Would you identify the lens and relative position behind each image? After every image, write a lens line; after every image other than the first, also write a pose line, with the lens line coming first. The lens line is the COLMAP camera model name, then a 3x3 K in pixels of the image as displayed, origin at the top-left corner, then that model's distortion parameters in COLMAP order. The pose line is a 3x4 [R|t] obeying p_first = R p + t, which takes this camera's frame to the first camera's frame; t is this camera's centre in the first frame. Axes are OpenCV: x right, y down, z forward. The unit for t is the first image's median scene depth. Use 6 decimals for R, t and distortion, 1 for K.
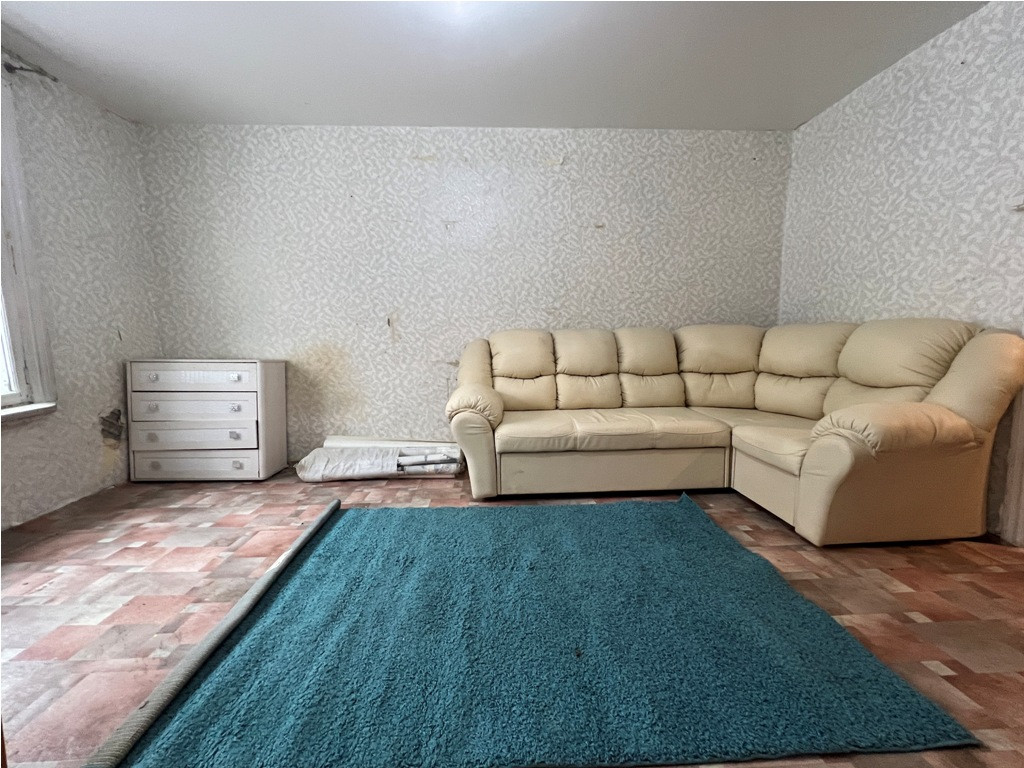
lens RADIAL K [[440.3, 0, 511.6], [0, 440.3, 382.0], [0, 0, 1]] dist [0.000594, -0.000308]
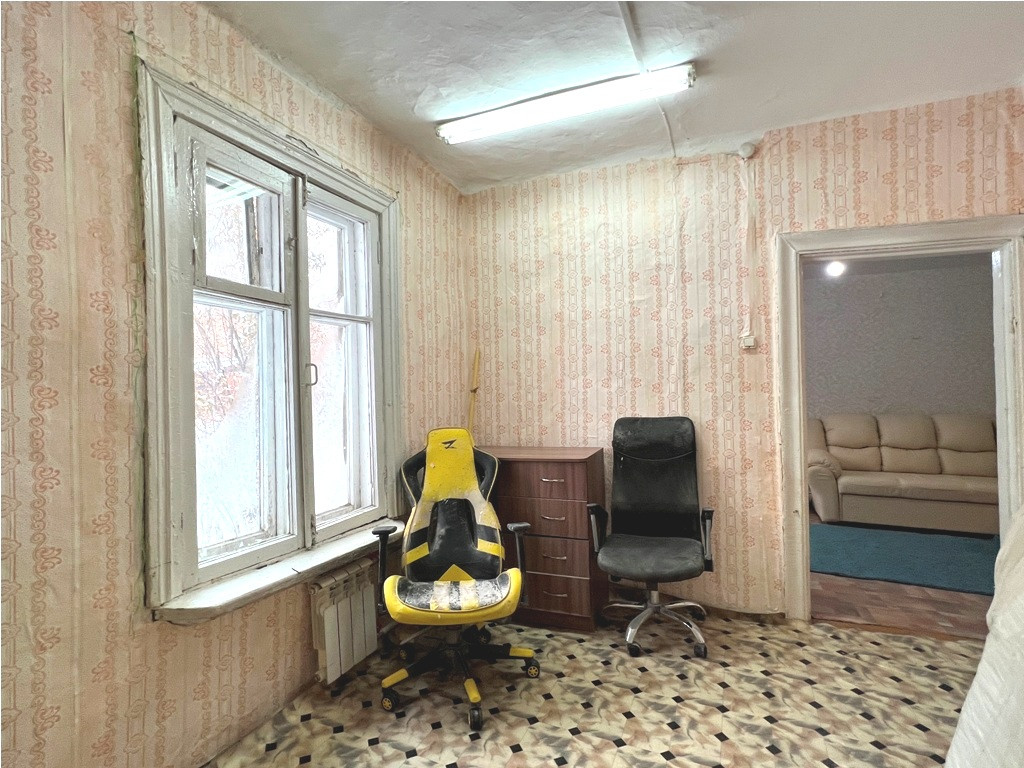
lens RADIAL K [[512.4, 0, 506.0], [0, 512.4, 380.2], [0, 0, 1]] dist [-0.001927, -0.000656]
pose [[0.885383, 0.001776, -0.464858, -0.207809], [-0.061685, 0.991599, -0.113697, 0.034100], [0.460751, 0.129340, 0.878055, -1.065675]]
